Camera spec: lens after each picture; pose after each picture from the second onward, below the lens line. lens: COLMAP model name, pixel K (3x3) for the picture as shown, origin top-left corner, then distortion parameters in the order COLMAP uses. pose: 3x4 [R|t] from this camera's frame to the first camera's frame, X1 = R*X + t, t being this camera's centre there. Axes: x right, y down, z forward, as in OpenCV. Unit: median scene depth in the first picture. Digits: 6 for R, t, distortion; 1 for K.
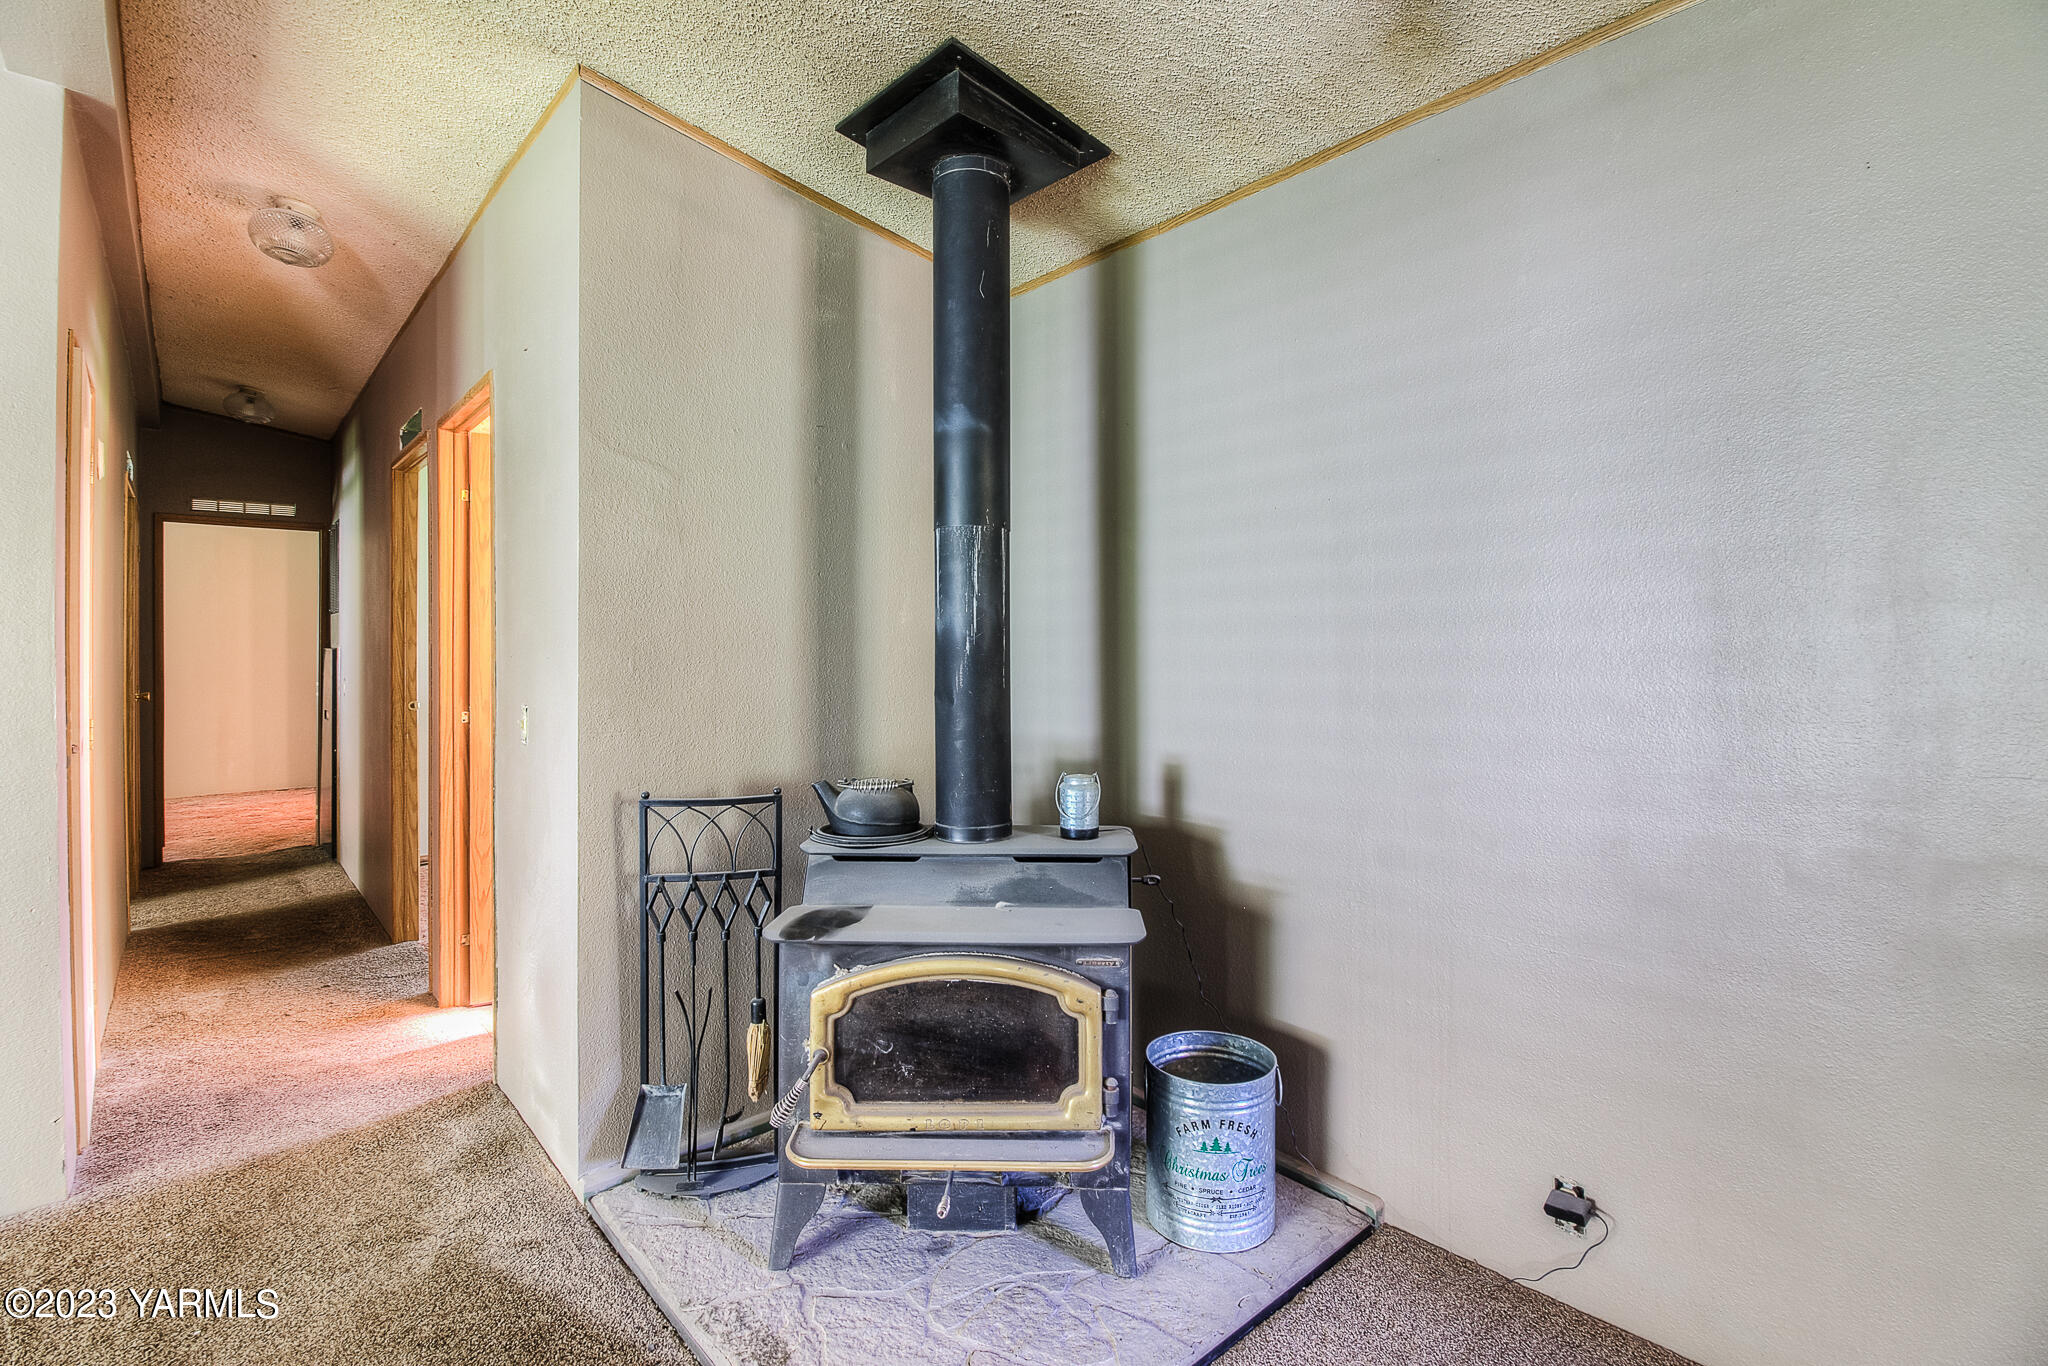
lens RADIAL K [[945.8, 0, 1045.4], [0, 945.8, 650.4], [0, 0, 1]] dist [-0.001632, -0.011934]
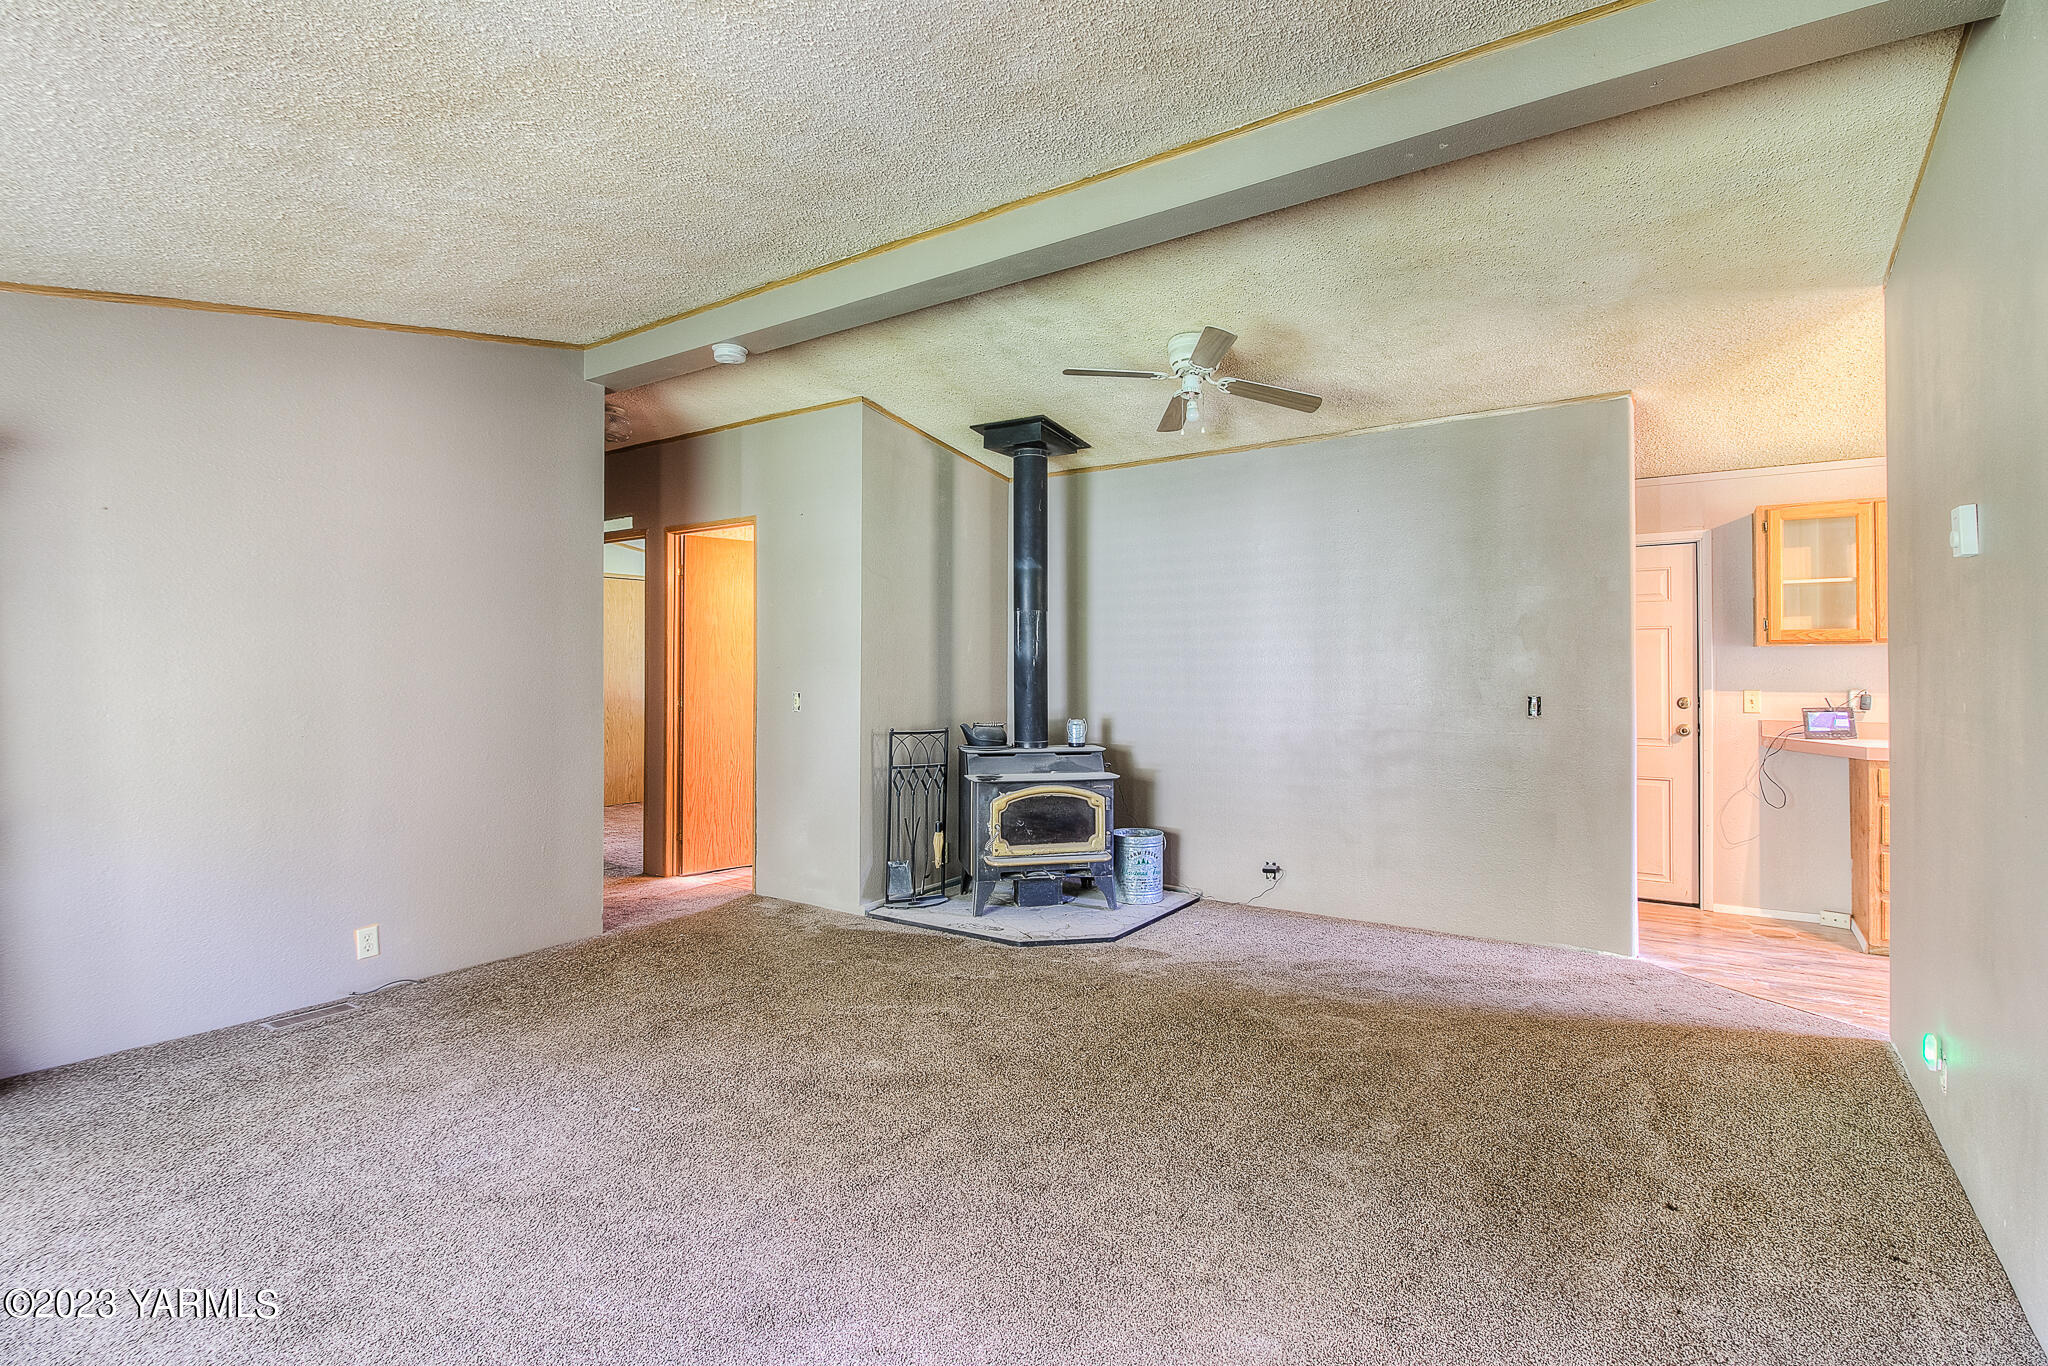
lens RADIAL K [[945.8, 0, 1045.4], [0, 945.8, 650.4], [0, 0, 1]] dist [-0.001632, -0.011934]
pose [[0.968286, 0.007425, 0.249732, -0.630845], [-0.003308, 0.999852, -0.016905, 0.004460], [-0.249821, 0.015543, 0.968167, -1.237986]]
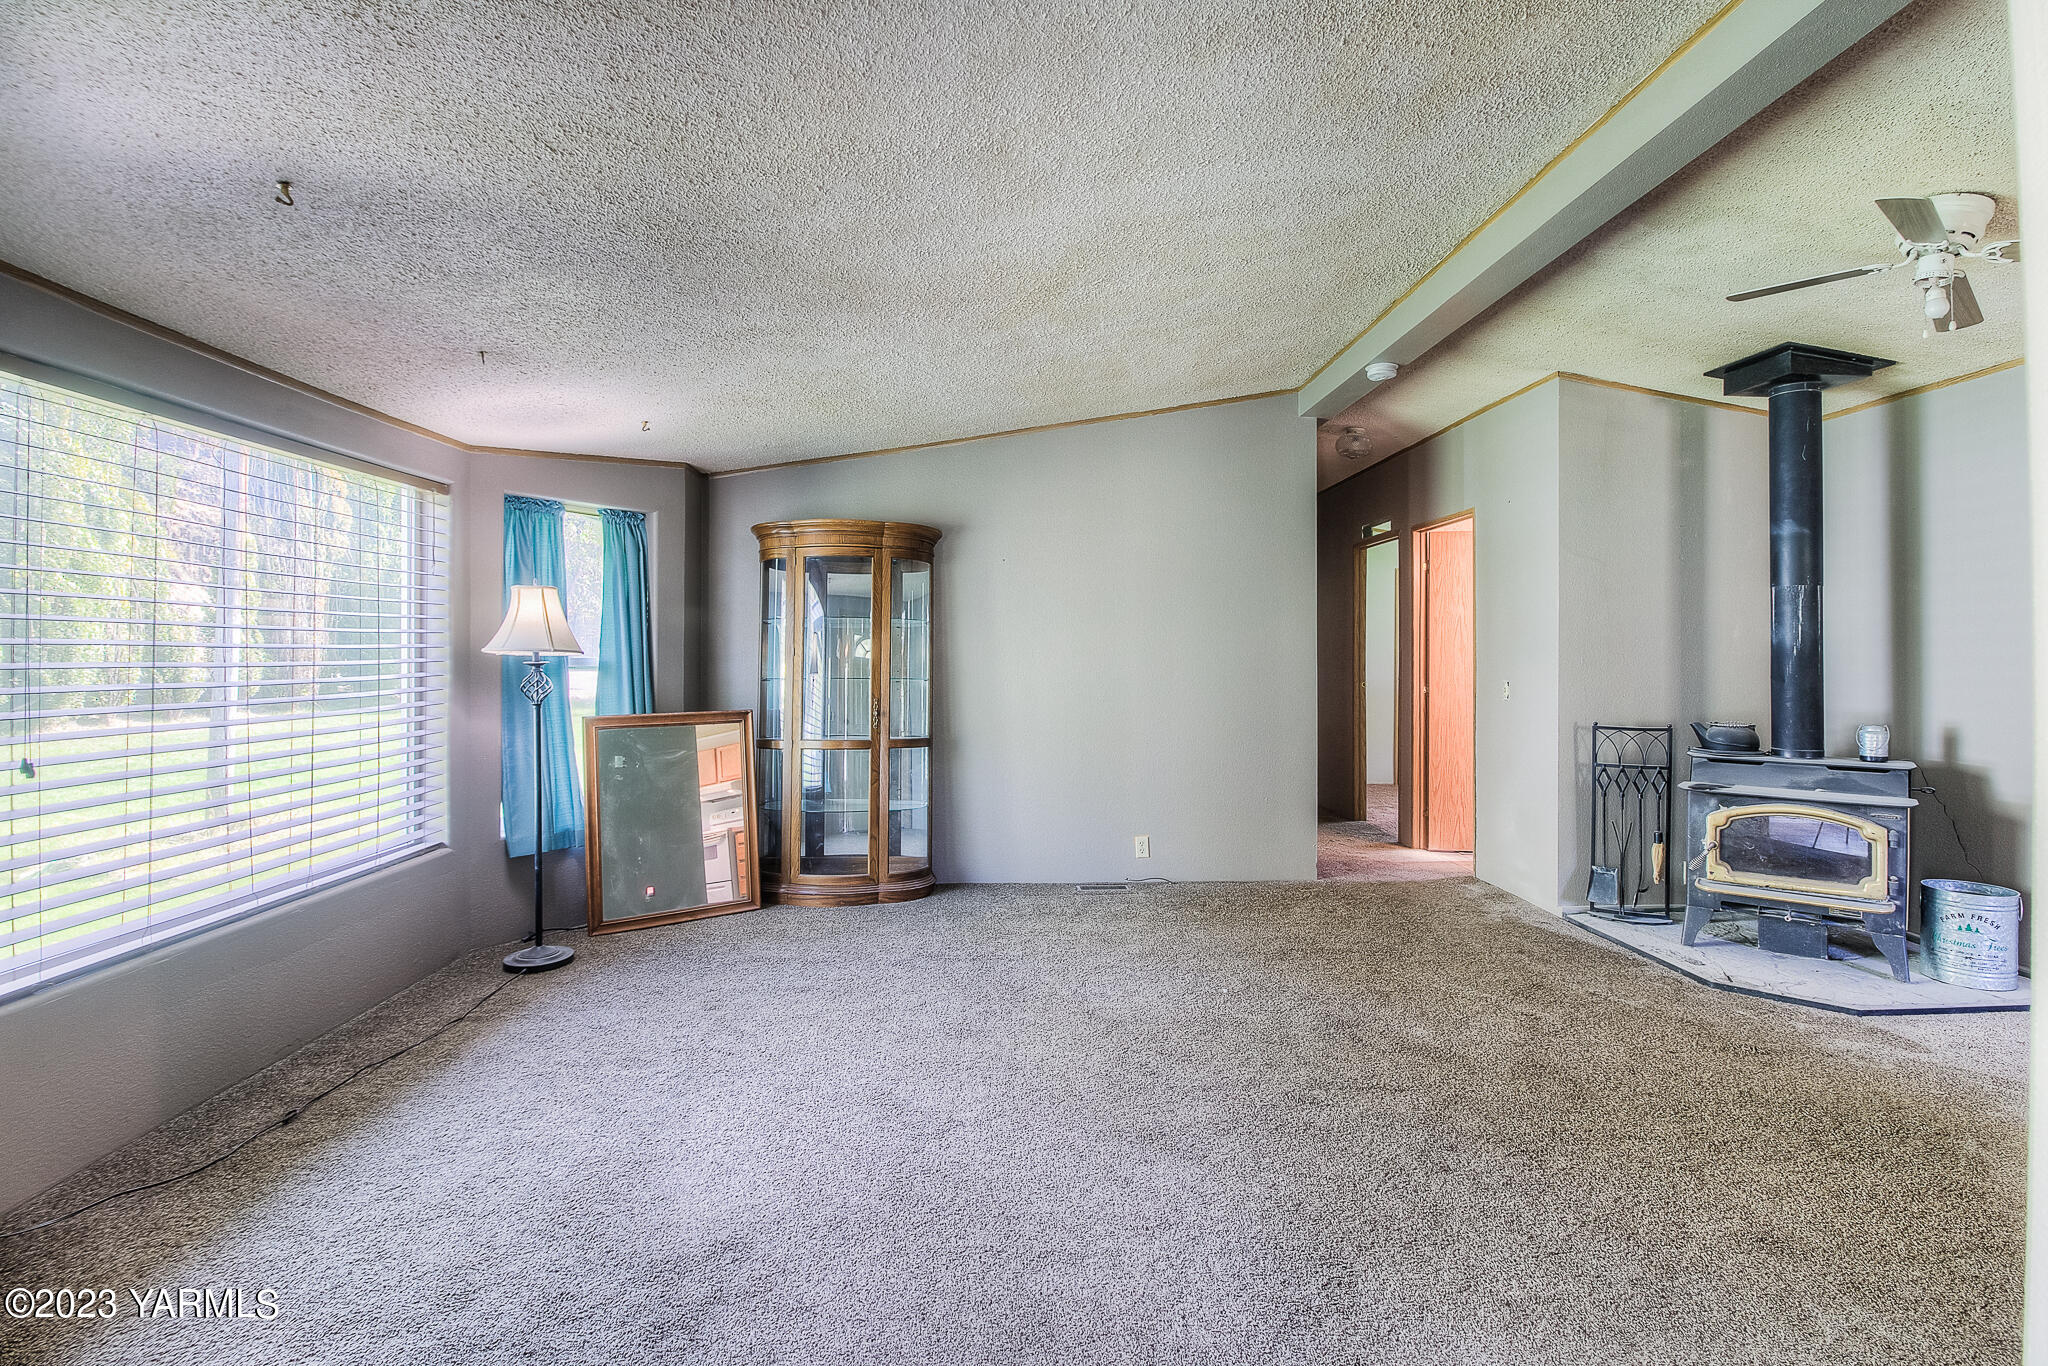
lens RADIAL K [[945.8, 0, 1045.4], [0, 945.8, 650.4], [0, 0, 1]] dist [-0.001632, -0.011934]
pose [[0.772252, 0.001037, -0.635315, -0.045851], [-0.003092, 0.999993, -0.002126, 0.002889], [0.635309, 0.003606, 0.772250, -1.332982]]
